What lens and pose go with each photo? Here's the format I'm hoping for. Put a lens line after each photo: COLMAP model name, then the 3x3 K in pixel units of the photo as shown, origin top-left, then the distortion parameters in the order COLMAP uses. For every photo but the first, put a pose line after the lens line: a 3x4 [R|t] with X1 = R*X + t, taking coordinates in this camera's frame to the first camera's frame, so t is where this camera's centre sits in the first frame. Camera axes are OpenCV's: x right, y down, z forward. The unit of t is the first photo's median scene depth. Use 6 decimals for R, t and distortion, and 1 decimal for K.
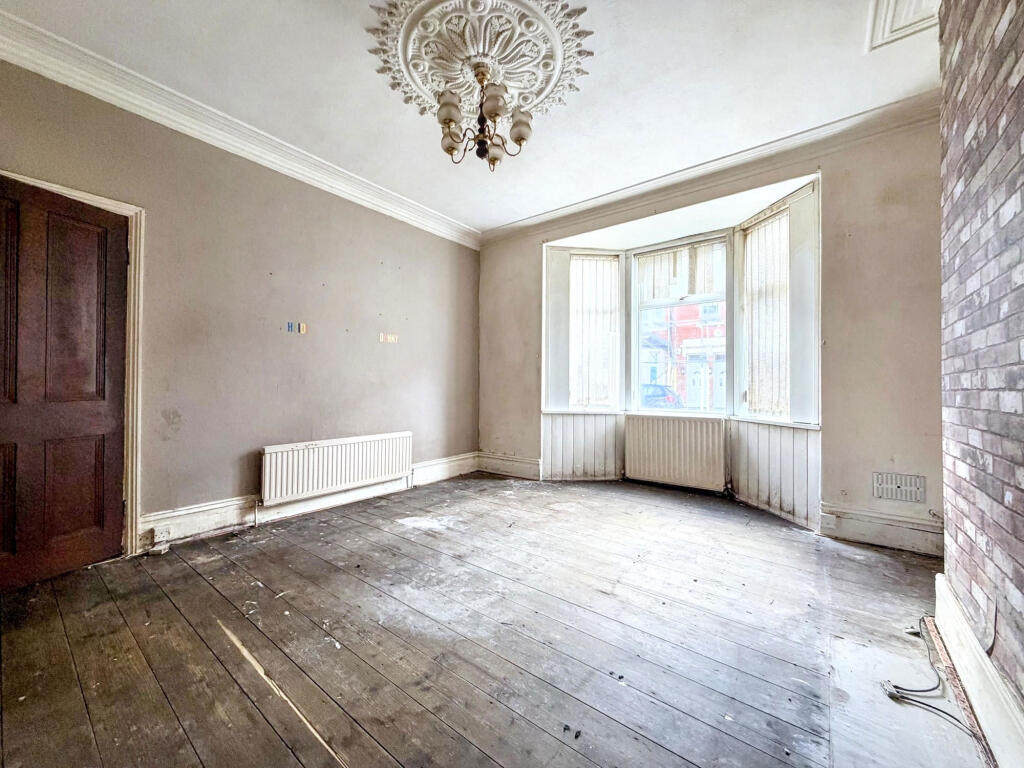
lens RADIAL K [[408.4, 0, 508.5], [0, 408.4, 382.3], [0, 0, 1]] dist [-0.000890, 0.000113]
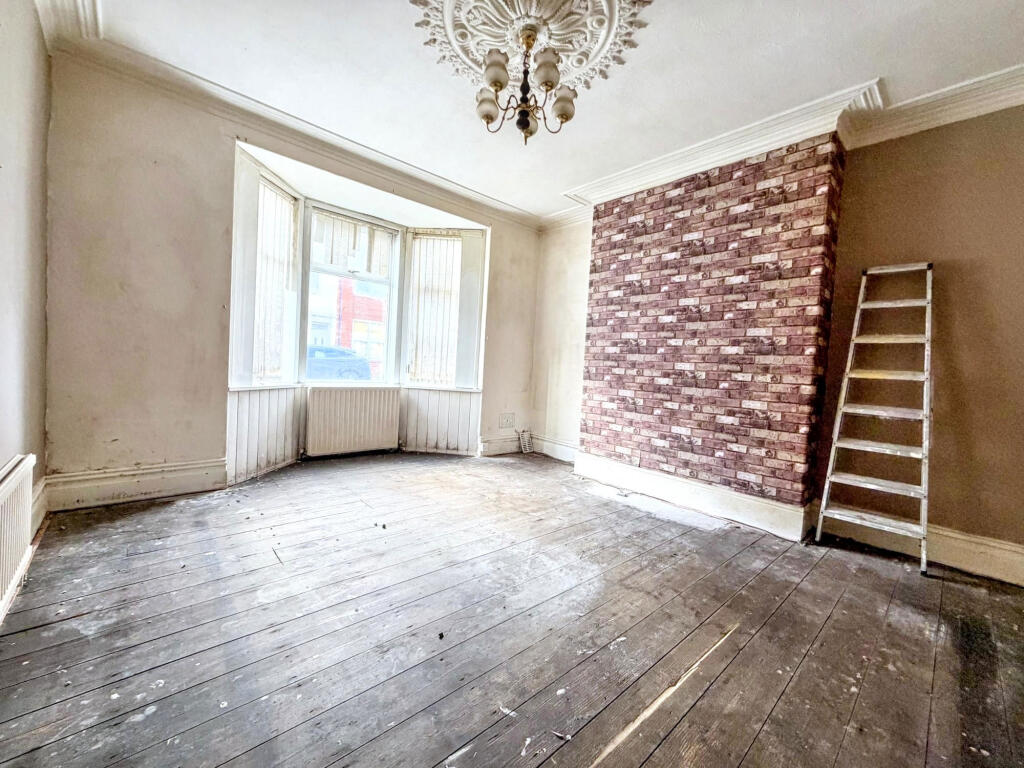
lens RADIAL K [[408.4, 0, 508.5], [0, 408.4, 382.3], [0, 0, 1]] dist [-0.000890, 0.000113]
pose [[0.168037, -0.036351, 0.985110, -0.676007], [-0.064799, 0.996751, 0.047834, -0.004179], [-0.983649, -0.071872, 0.165136, 0.547675]]
